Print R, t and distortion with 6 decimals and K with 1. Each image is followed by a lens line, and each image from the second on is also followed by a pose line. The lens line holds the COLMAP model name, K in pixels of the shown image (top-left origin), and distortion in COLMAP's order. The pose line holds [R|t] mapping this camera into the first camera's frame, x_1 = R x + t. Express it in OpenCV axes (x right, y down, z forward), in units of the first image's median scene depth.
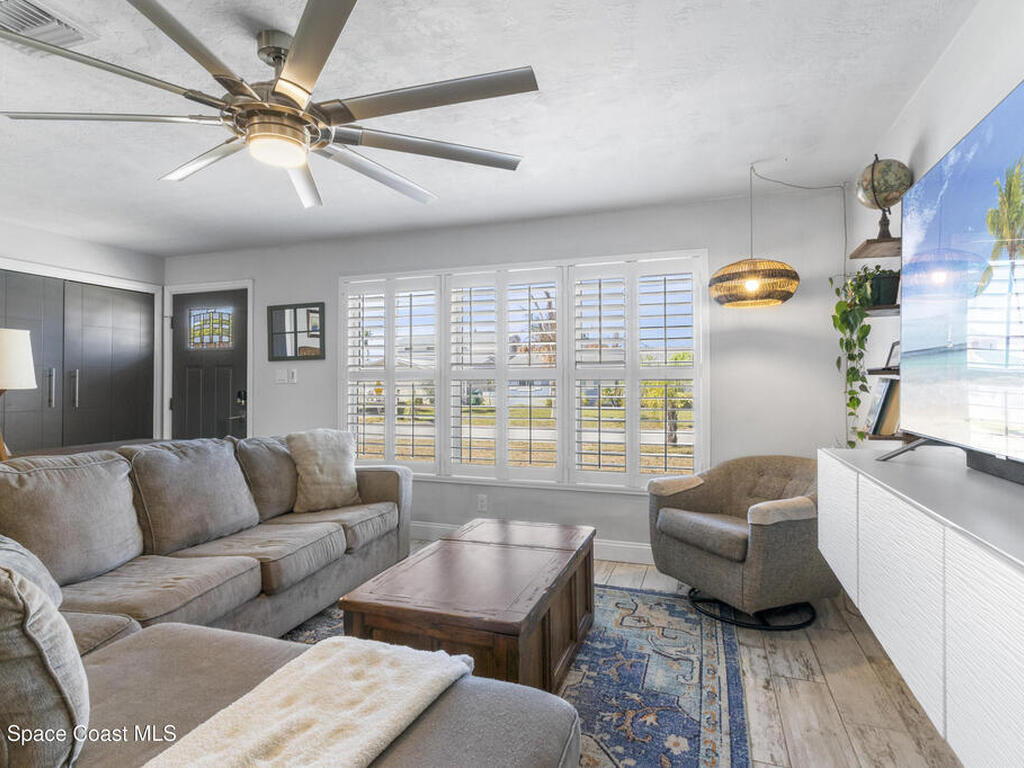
lens RADIAL K [[554.9, 0, 512.8], [0, 554.9, 370.2], [0, 0, 1]] dist [0.001491, 0.000285]
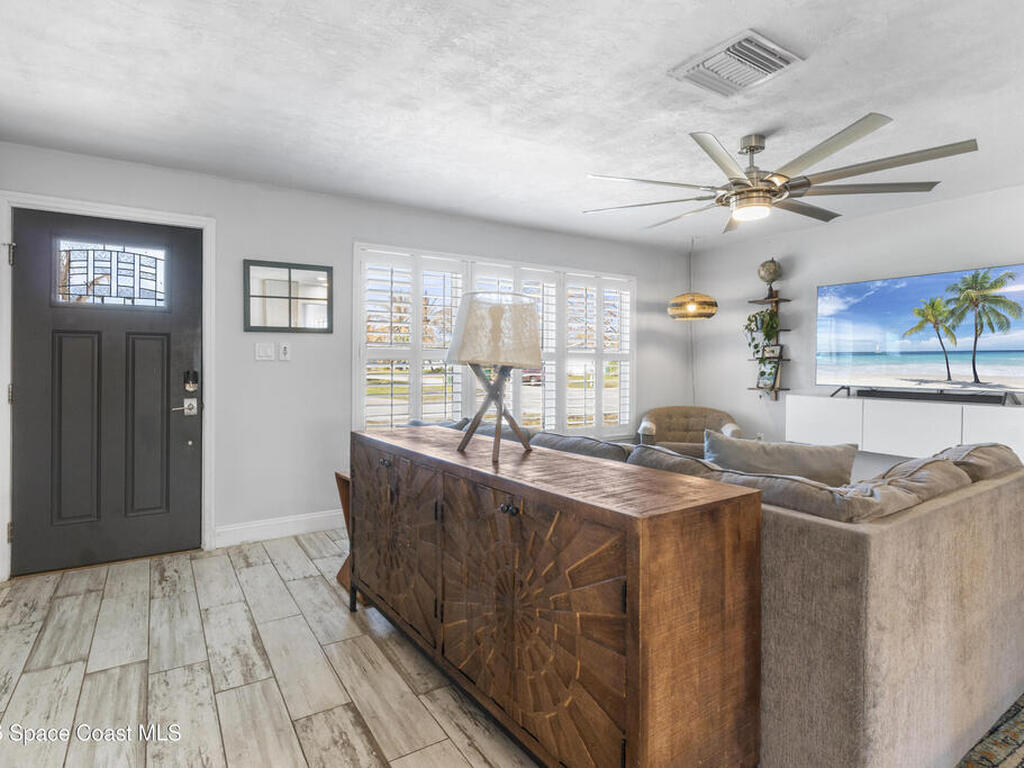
lens RADIAL K [[556.2, 0, 513.3], [0, 556.2, 364.4], [0, 0, 1]] dist [0.001979, 0.000238]
pose [[0.617964, 0.004678, 0.786192, -0.827555], [-0.027139, 0.999513, 0.015384, 0.007486], [-0.785738, -0.030843, 0.617790, 0.237459]]
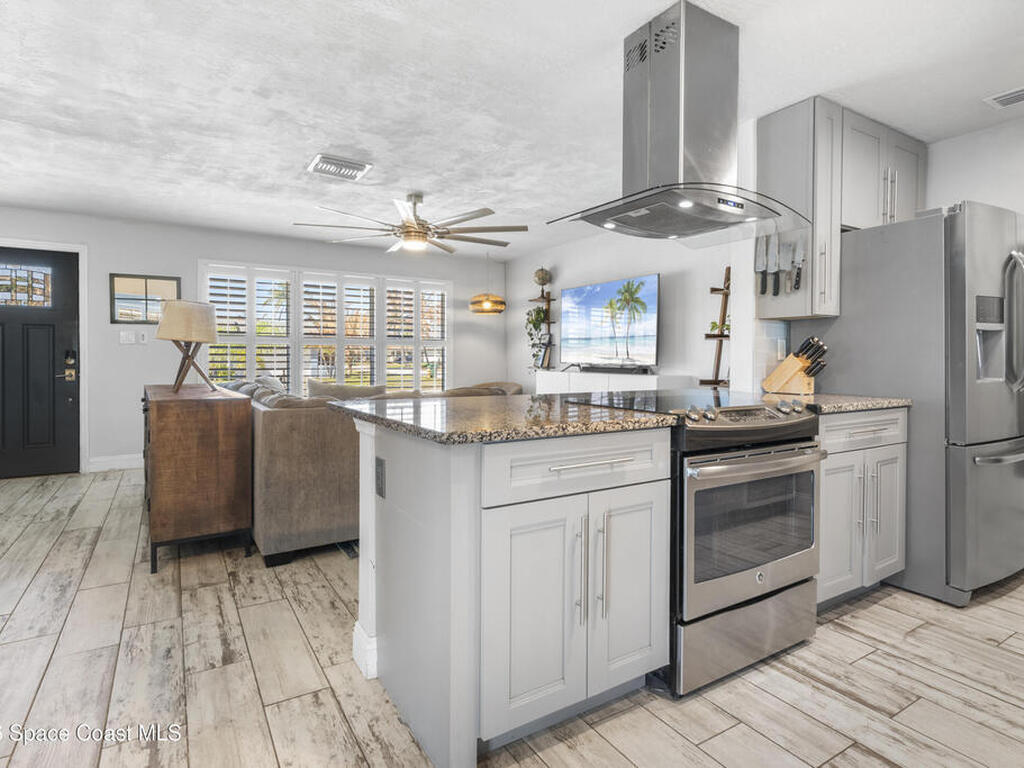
lens RADIAL K [[551.8, 0, 514.9], [0, 551.8, 363.4], [0, 0, 1]] dist [-0.000642, 0.000297]
pose [[0.624435, -0.003309, 0.781070, -0.808096], [-0.026356, 0.999332, 0.025304, 0.014881], [-0.780632, -0.036386, 0.623931, -0.317503]]
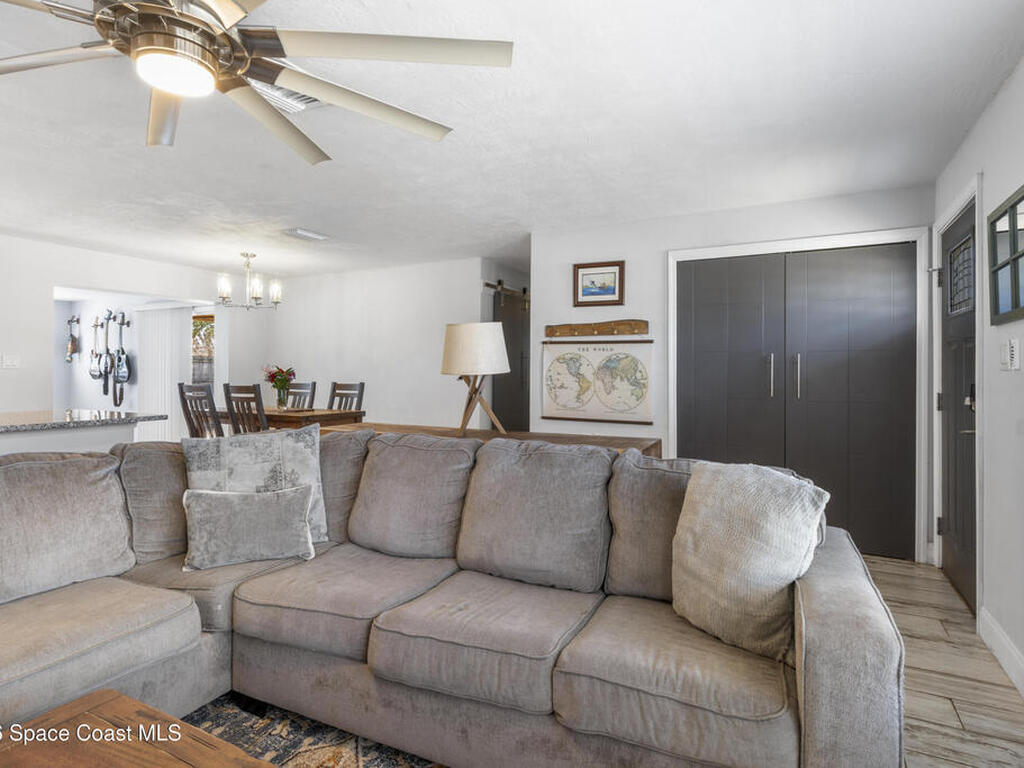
lens RADIAL K [[554.9, 0, 512.8], [0, 554.9, 370.2], [0, 0, 1]] dist [0.001491, 0.000285]
pose [[-0.154915, 0.004817, -0.987916, 0.131437], [0.023284, 0.999728, 0.001223, 0.012147], [0.987653, -0.022813, -0.154985, 0.675439]]
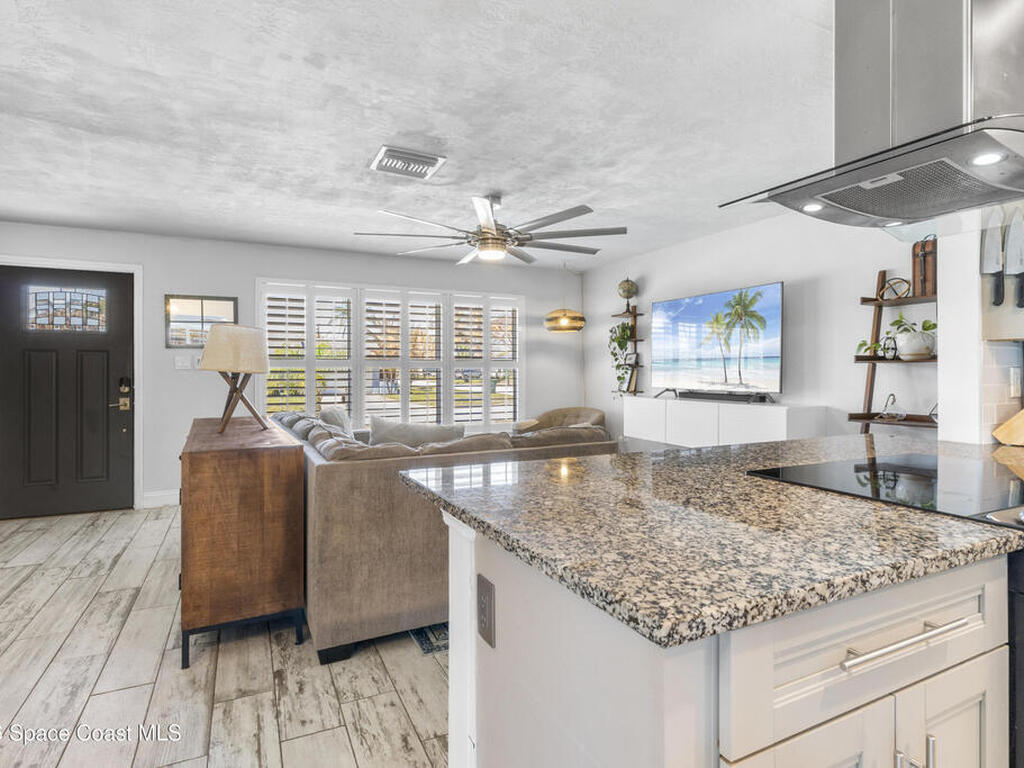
lens RADIAL K [[554.9, 0, 512.8], [0, 554.9, 370.2], [0, 0, 1]] dist [0.001491, 0.000285]
pose [[0.703582, 0.003335, 0.710606, -0.730511], [-0.019305, 0.999710, 0.014423, -0.002317], [-0.710352, -0.023866, 0.703442, -0.182858]]
